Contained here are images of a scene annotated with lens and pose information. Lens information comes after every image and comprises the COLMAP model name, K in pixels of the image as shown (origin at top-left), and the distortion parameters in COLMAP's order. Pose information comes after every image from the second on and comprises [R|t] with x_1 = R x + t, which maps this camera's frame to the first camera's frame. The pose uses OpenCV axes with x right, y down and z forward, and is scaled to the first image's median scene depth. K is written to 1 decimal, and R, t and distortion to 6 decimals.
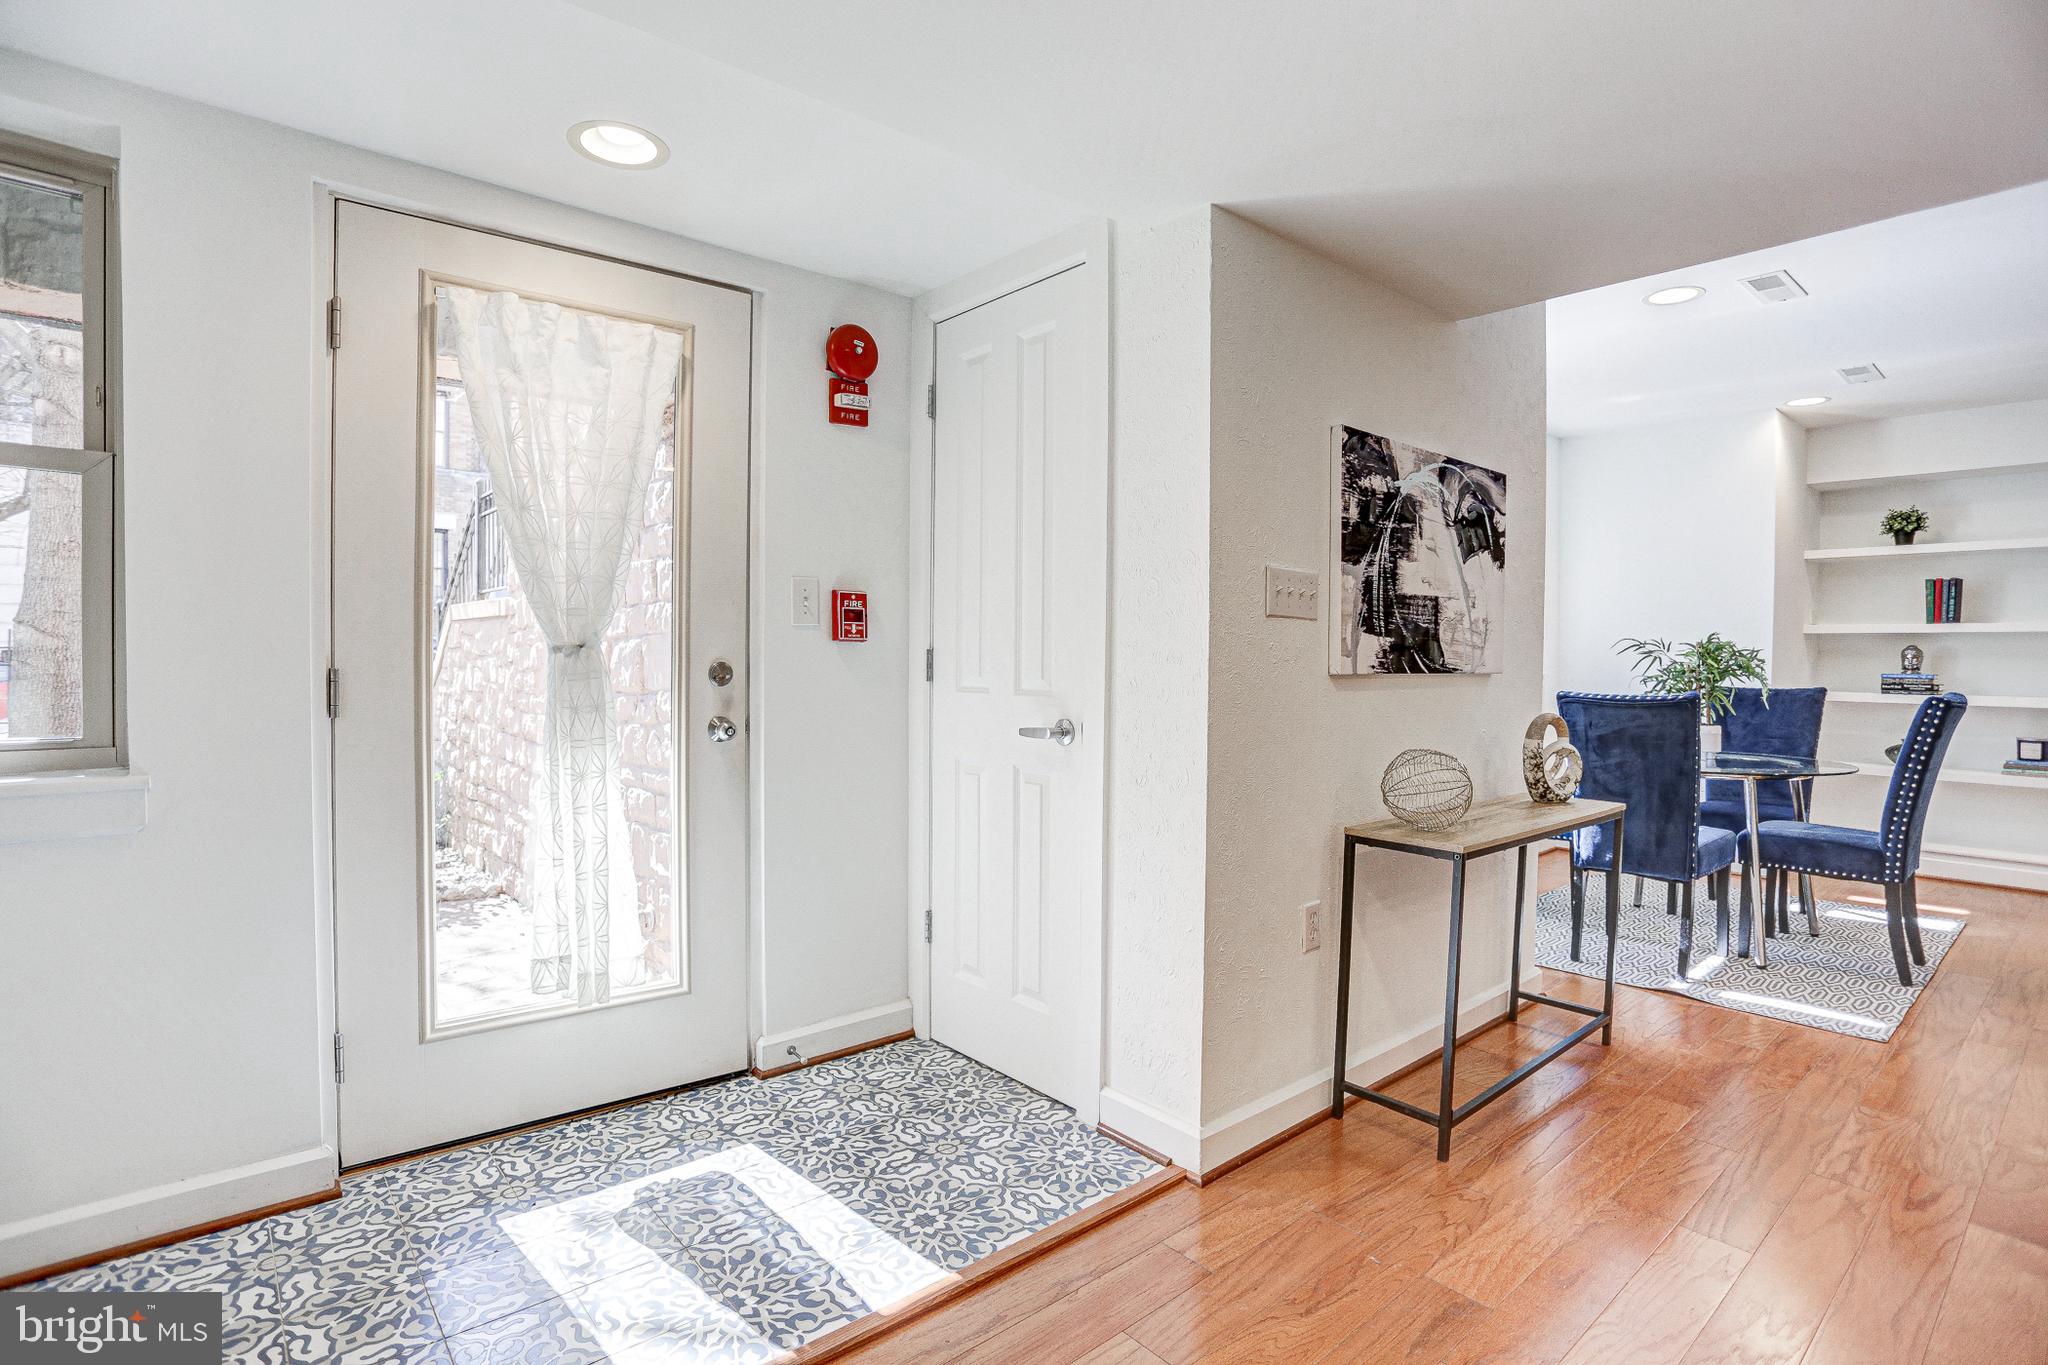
lens RADIAL K [[1003.9, 0, 1019.6], [0, 1003.9, 672.0], [0, 0, 1]] dist [-0.073041, 0.032155]
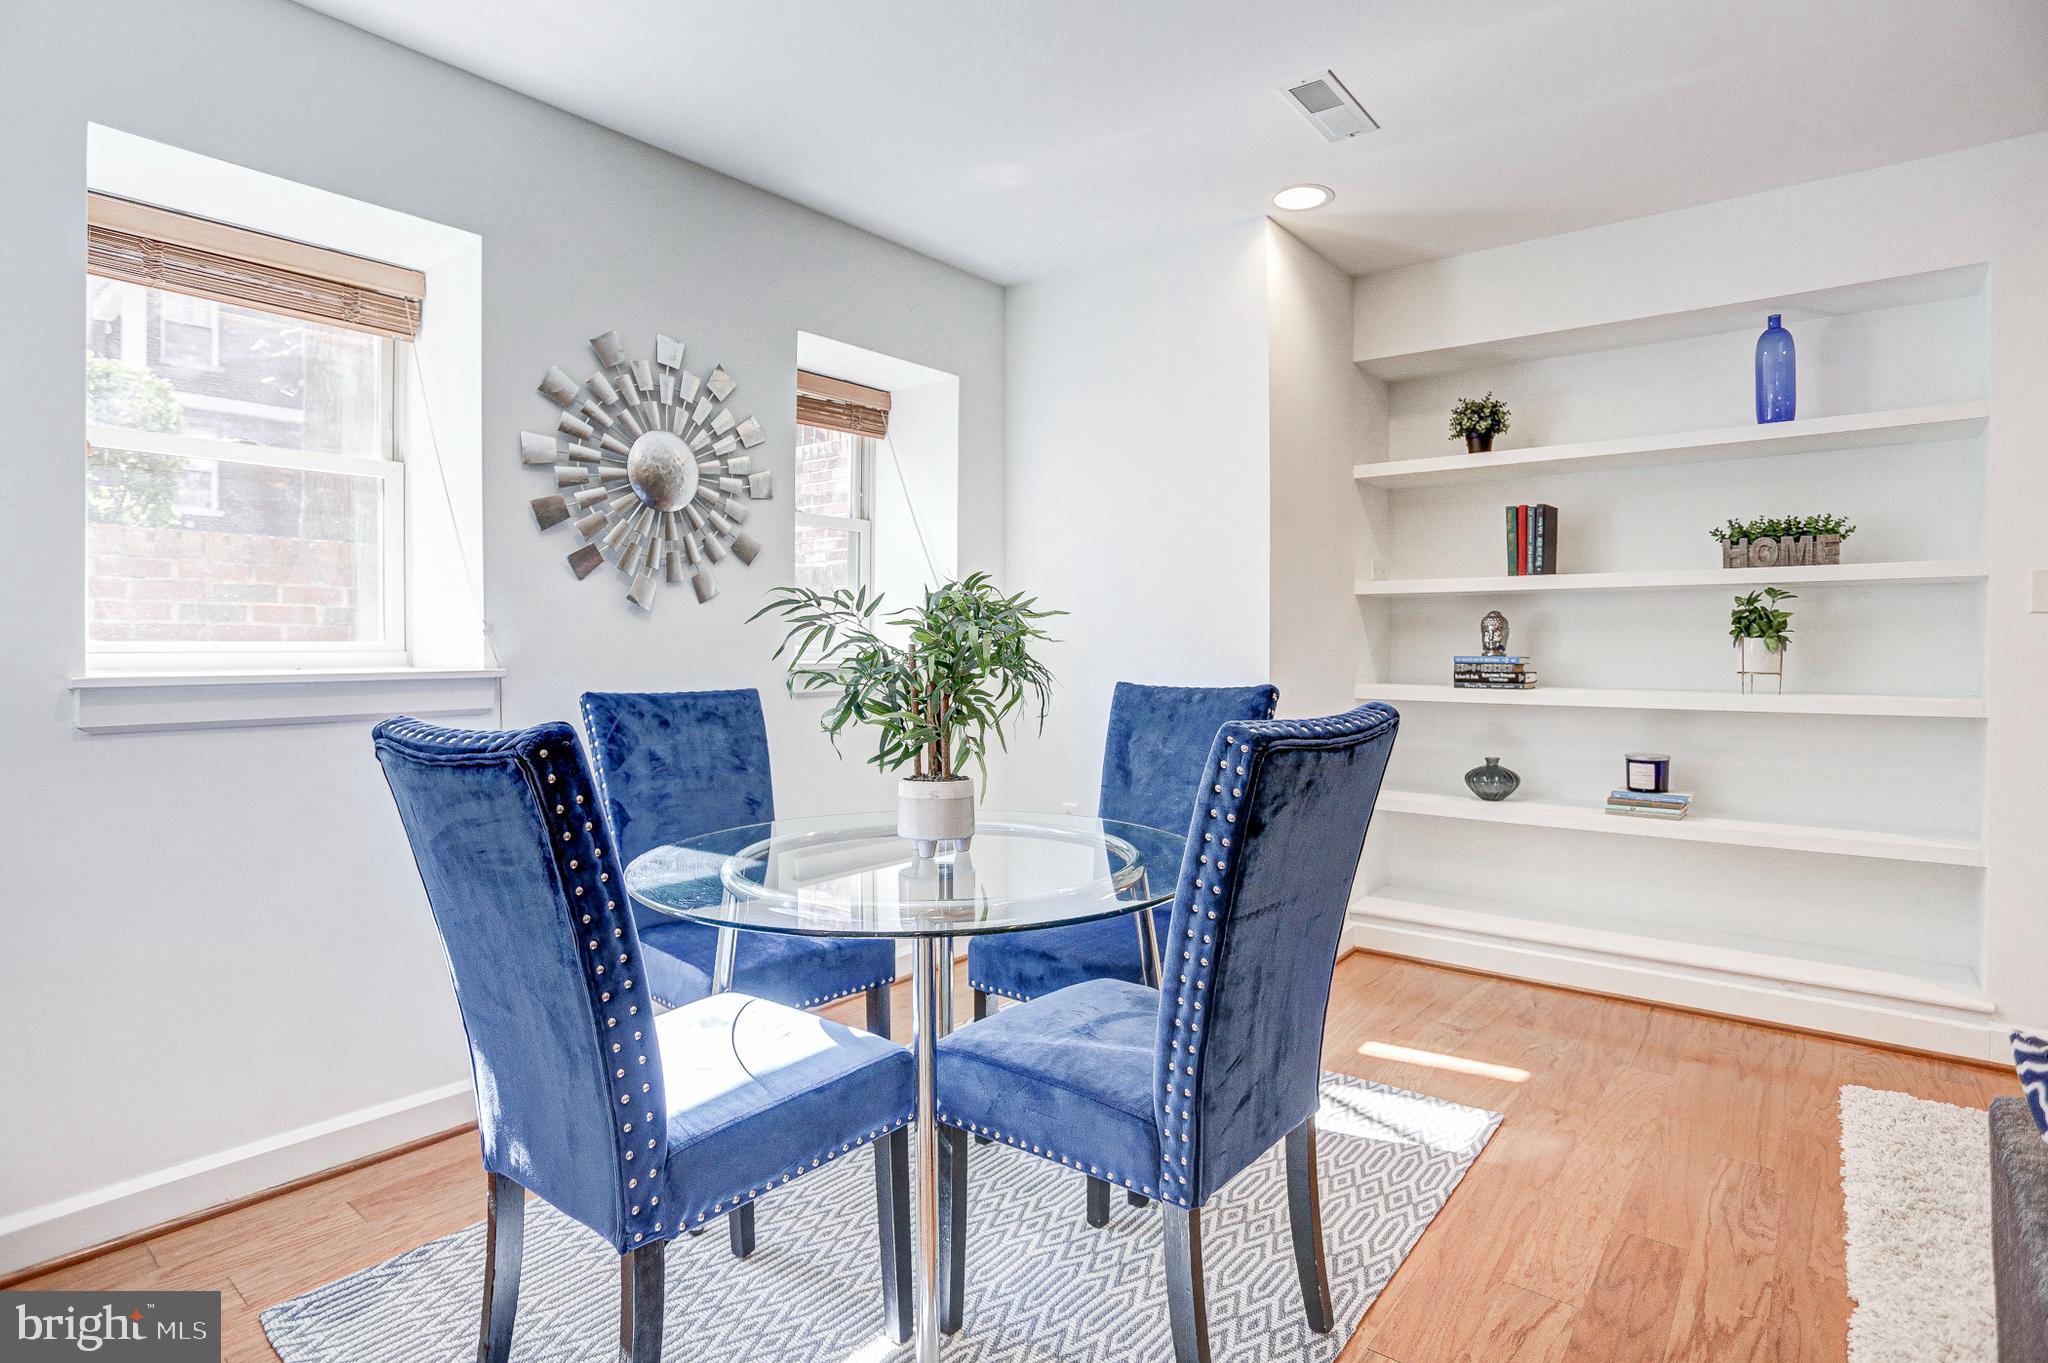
lens RADIAL K [[1035.2, 0, 1045.2], [0, 1035.2, 656.3], [0, 0, 1]] dist [-0.069147, 0.029177]
pose [[0.979816, -0.012297, 0.199524, 1.028529], [0.013423, 0.999901, -0.004294, 0.001971], [-0.199451, 0.006885, 0.979884, 0.817362]]
